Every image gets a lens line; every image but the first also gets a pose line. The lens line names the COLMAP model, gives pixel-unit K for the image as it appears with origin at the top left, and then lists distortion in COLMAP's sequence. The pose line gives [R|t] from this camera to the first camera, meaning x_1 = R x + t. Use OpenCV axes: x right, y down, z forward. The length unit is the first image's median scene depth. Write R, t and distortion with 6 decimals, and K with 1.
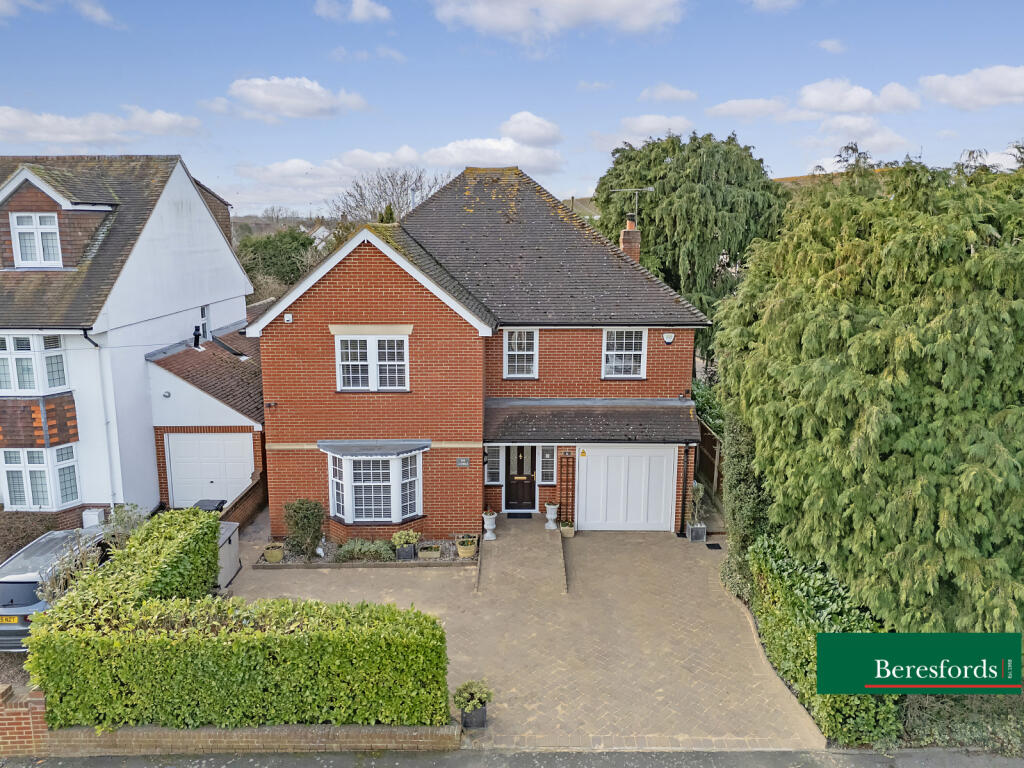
lens RADIAL K [[746.0, 0, 512.0], [0, 746.0, 384.0], [0, 0, 1]] dist [0.085245, -0.078884]
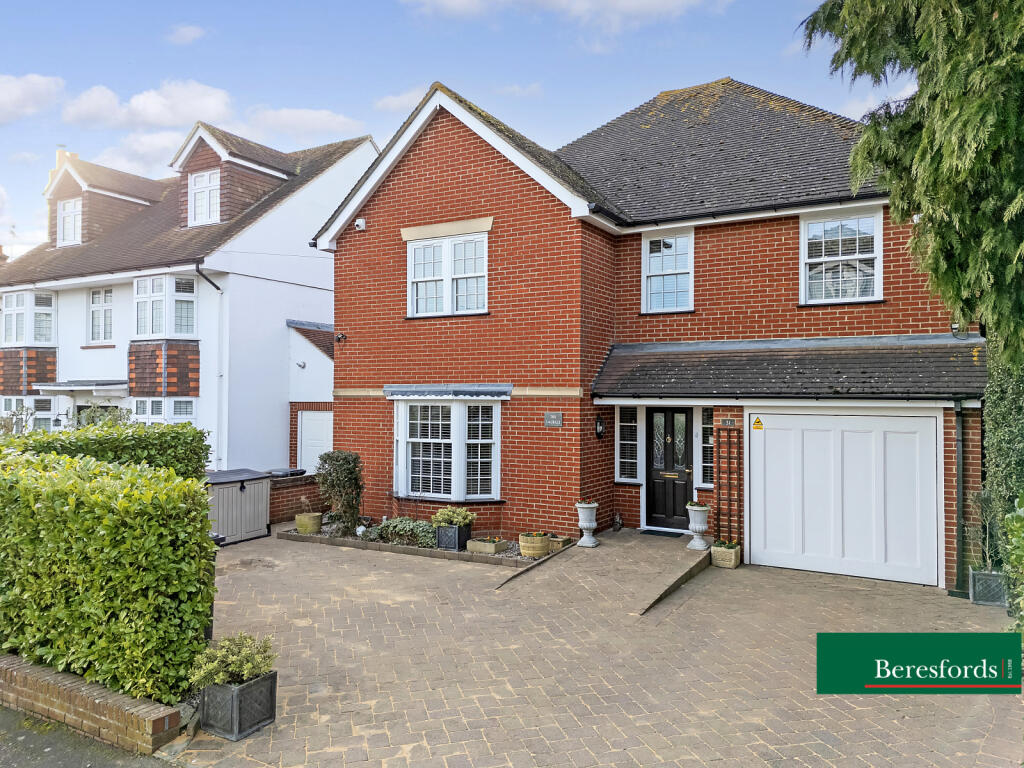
lens RADIAL K [[746.0, 0, 512.0], [0, 746.0, 384.0], [0, 0, 1]] dist [0.085245, -0.078884]
pose [[0.873195, 0.002387, -0.487365, 0.220360], [-0.109345, 0.975455, -0.191131, 0.201079], [0.474947, 0.220186, 0.852023, 0.406488]]
